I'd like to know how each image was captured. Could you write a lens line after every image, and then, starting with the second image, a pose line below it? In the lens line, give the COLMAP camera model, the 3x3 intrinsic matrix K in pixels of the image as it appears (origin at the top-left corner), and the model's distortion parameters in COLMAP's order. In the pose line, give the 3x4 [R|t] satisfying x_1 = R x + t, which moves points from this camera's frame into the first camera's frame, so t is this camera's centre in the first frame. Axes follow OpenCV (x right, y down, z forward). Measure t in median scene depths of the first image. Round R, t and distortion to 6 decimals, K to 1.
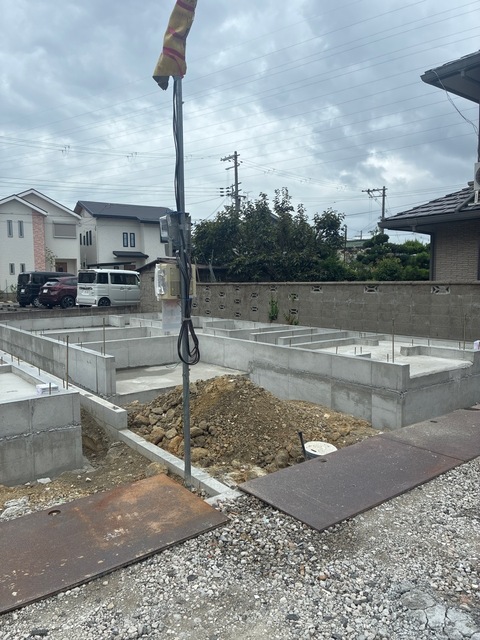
lens RADIAL K [[487.3, 0, 235.4], [0, 487.3, 324.6], [0, 0, 1]] dist [0.045465, -0.058475]
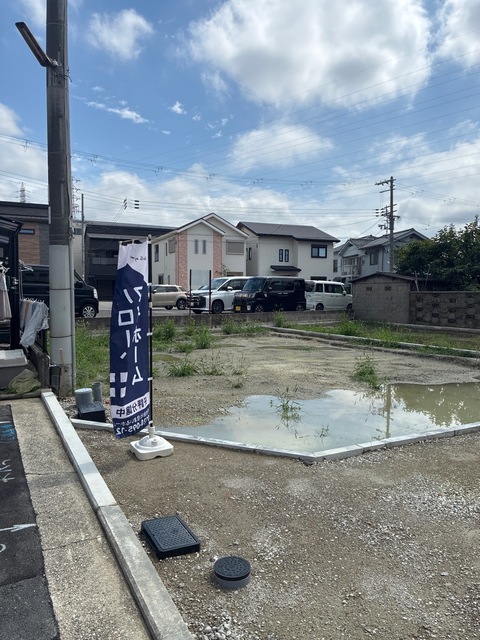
lens RADIAL K [[487.3, 0, 240.6], [0, 487.3, 321.3], [0, 0, 1]] dist [0.045465, -0.058475]
pose [[0.985646, 0.023990, -0.167110, -0.142029], [-0.029471, 0.999103, -0.030395, 0.018332], [0.166231, 0.034884, 0.985470, -0.140360]]
